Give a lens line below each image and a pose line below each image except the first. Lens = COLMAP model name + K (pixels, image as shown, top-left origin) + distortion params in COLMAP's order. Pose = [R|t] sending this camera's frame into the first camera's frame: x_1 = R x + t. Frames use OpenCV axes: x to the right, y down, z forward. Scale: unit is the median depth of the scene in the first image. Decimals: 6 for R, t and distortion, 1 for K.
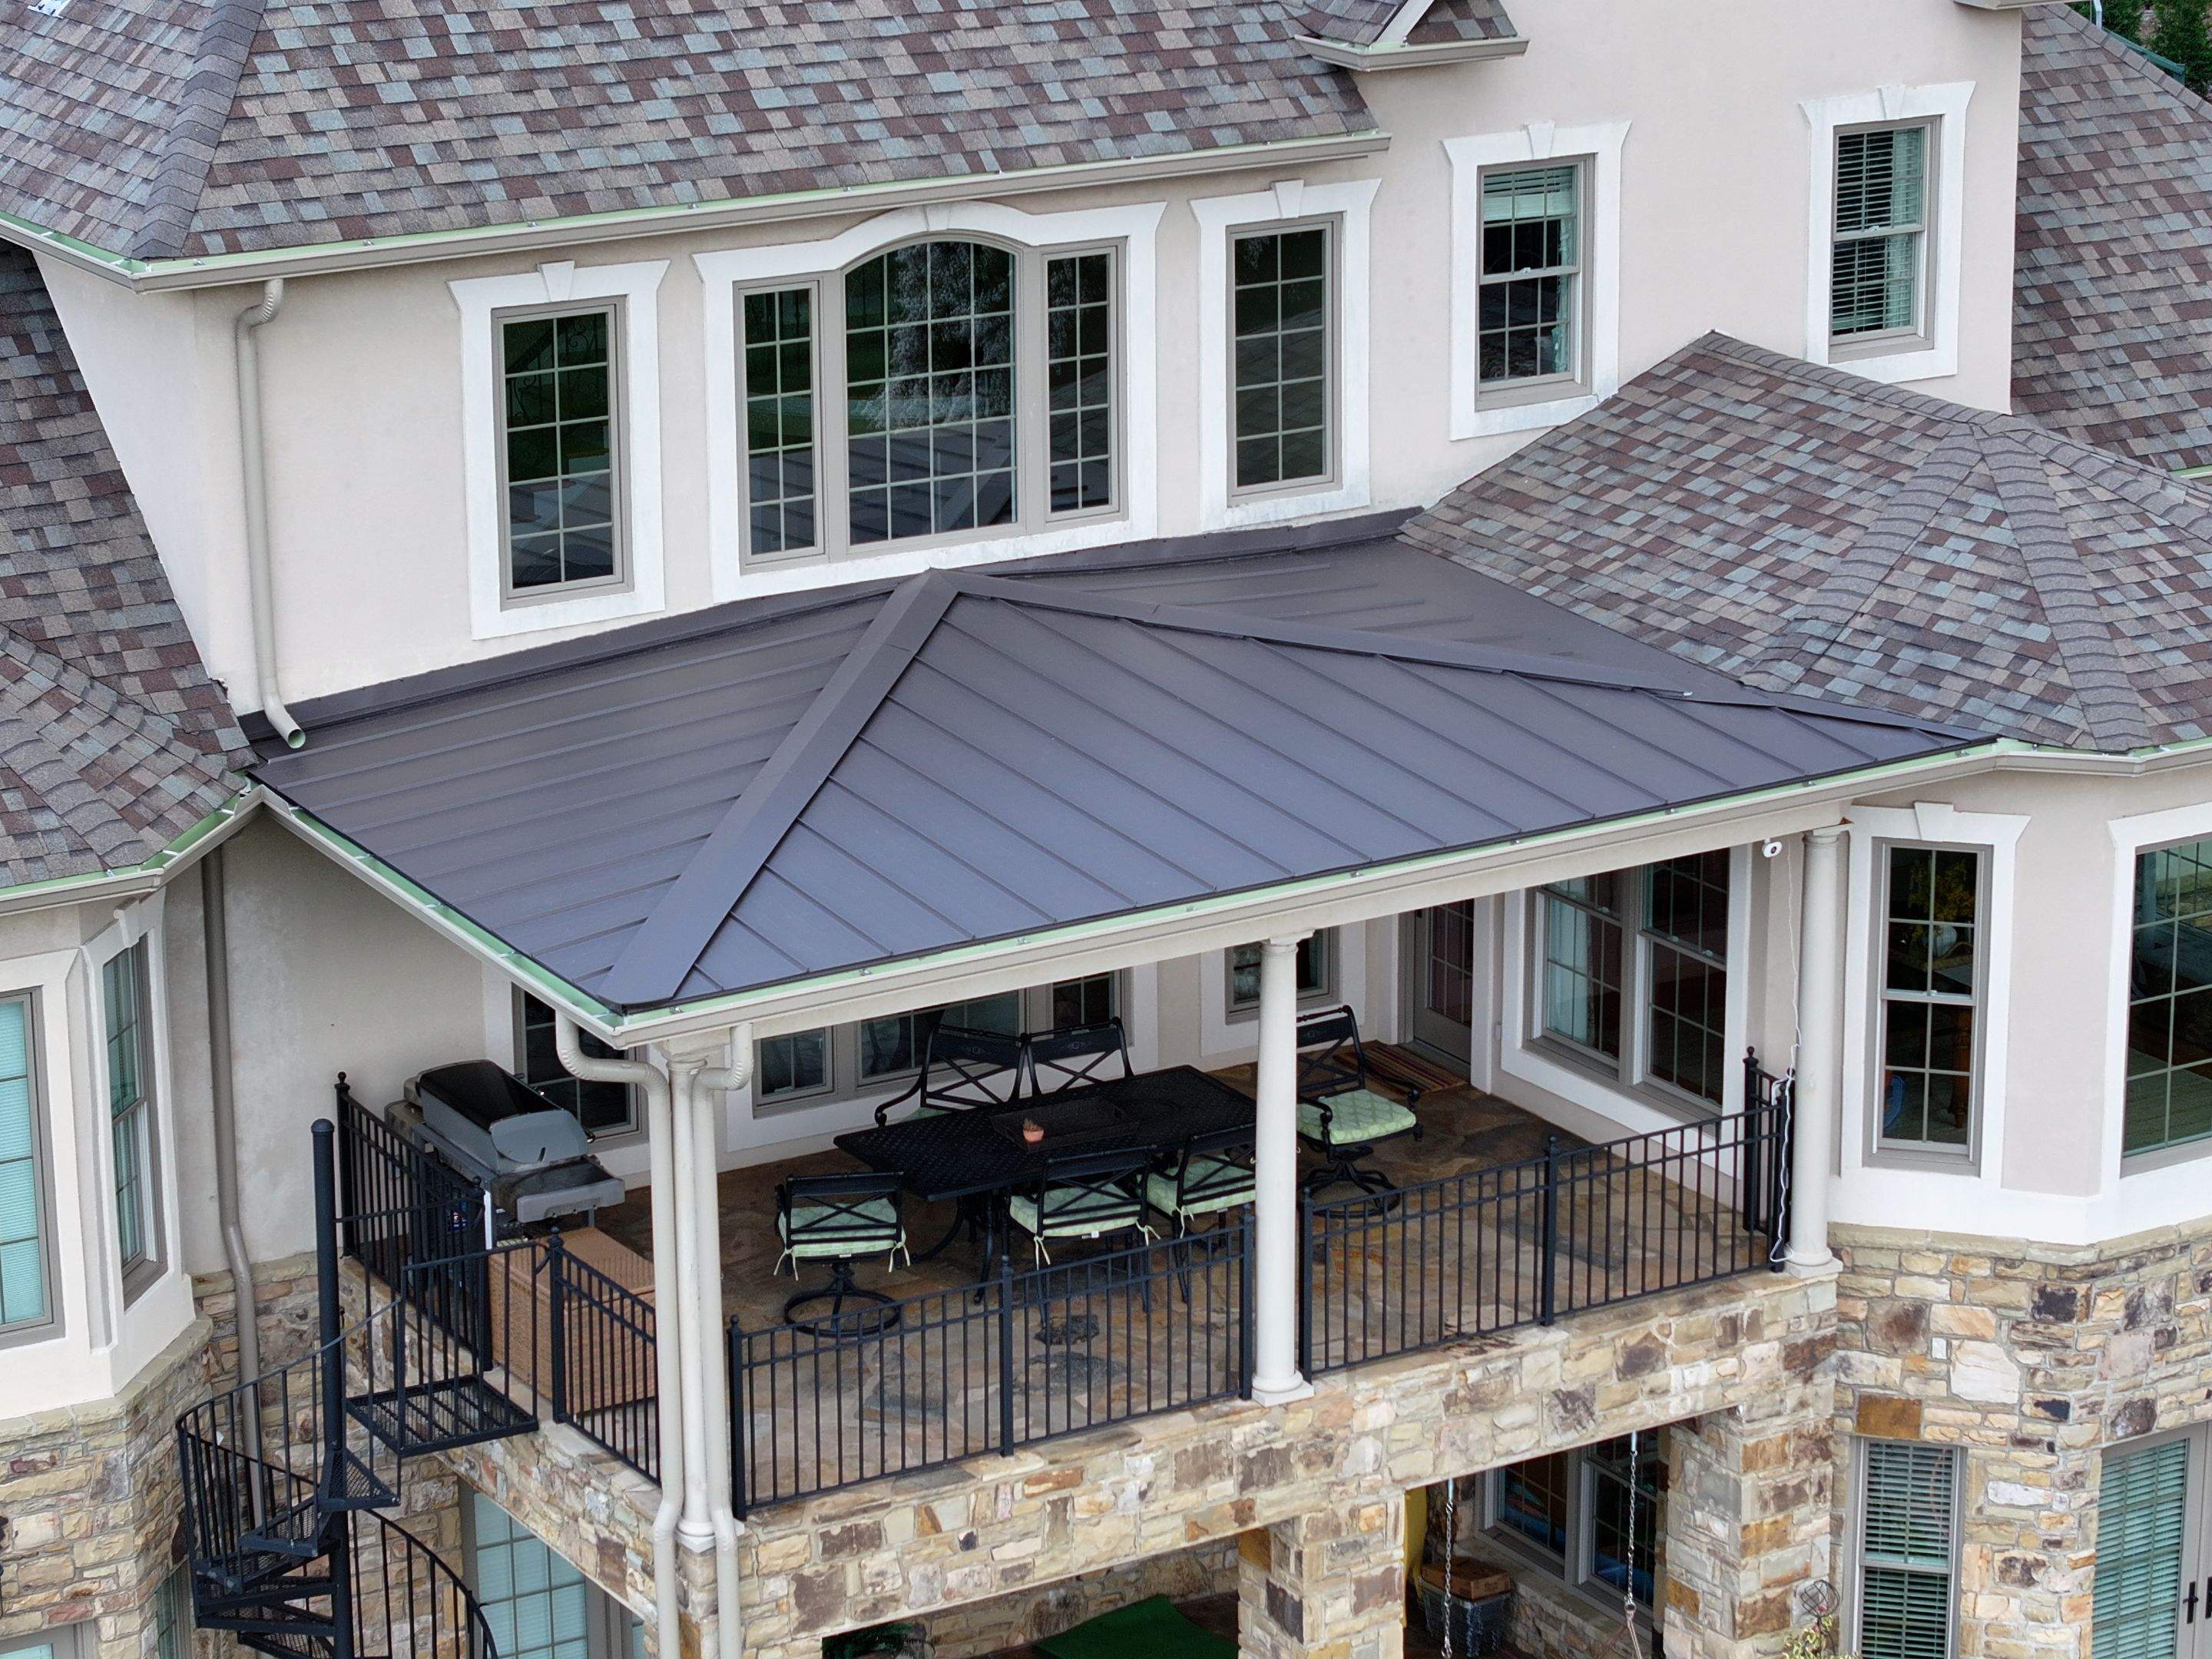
lens RADIAL K [[5719.8, 0, 1106.6], [0, 5719.8, 832.6], [0, 0, 1]] dist [-0.196305, 0.000000]
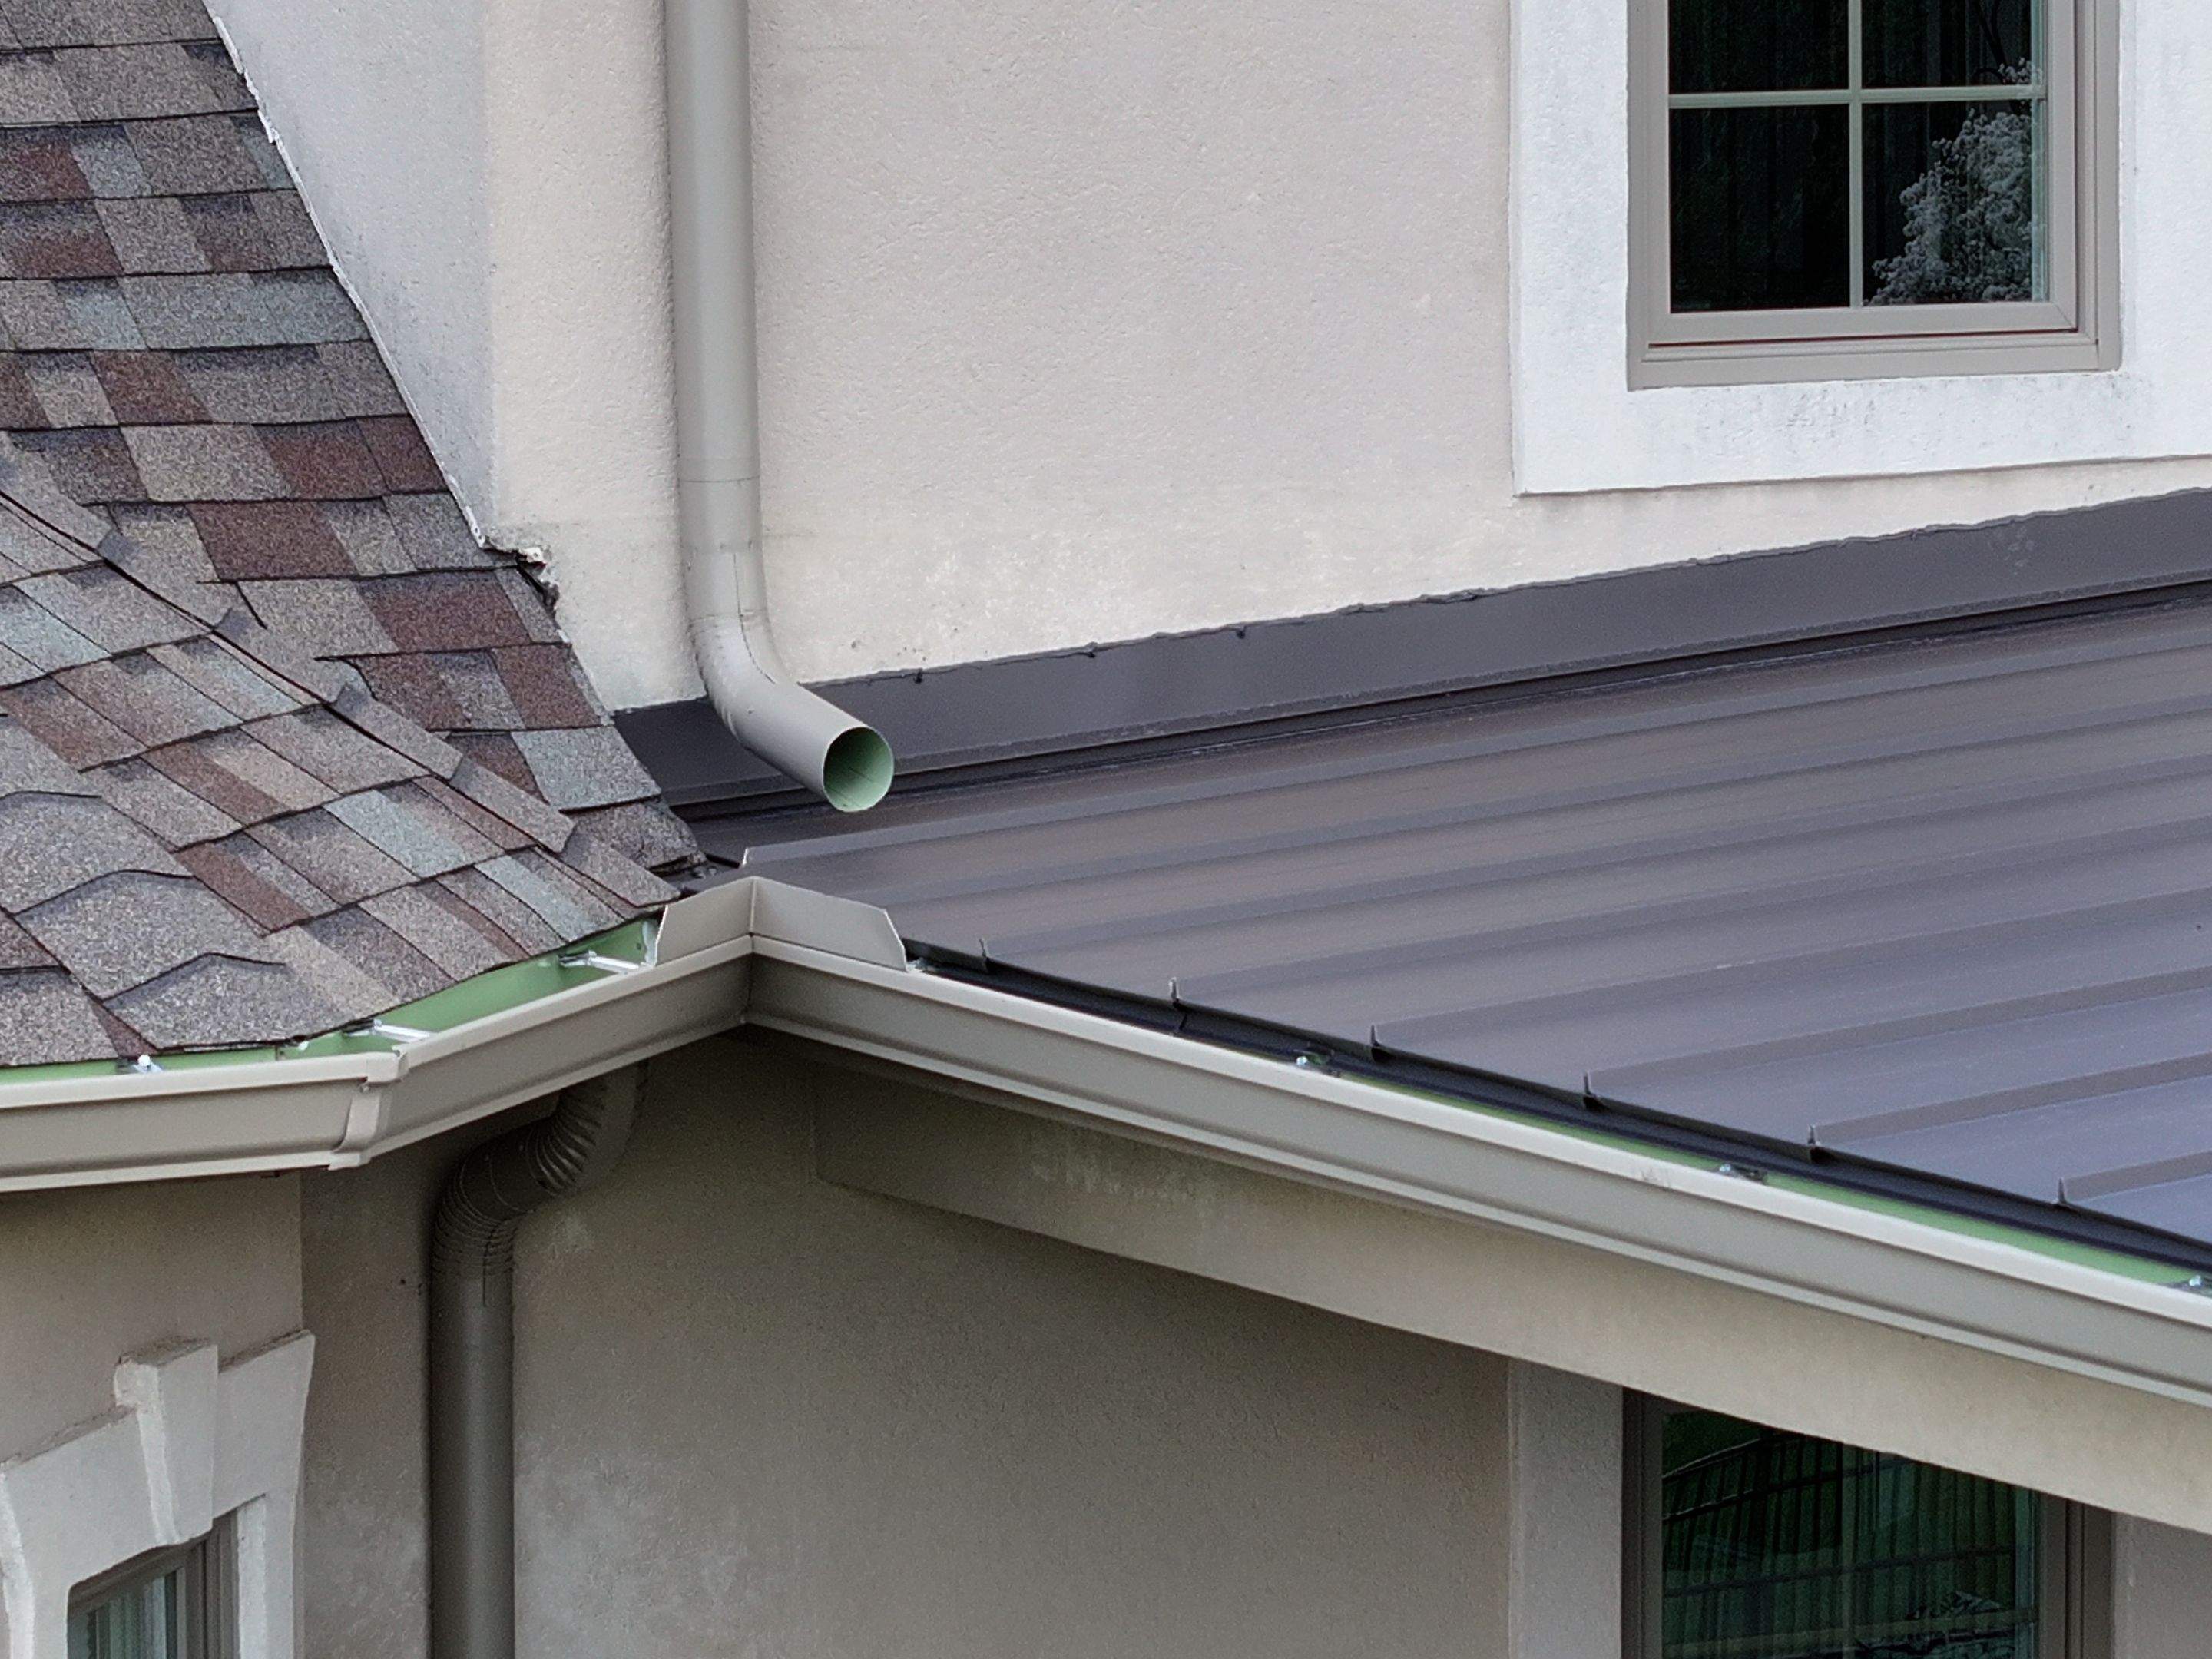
lens RADIAL K [[10705.0, 0, 1105.9], [0, 10705.0, 831.3], [0, 0, 1]] dist [-0.195117, 0.000000]
pose [[0.999690, 0.001743, -0.024818, -0.120085], [-0.006391, 0.982053, -0.188497, 0.069516], [0.024044, 0.188597, 0.981760, 0.559517]]
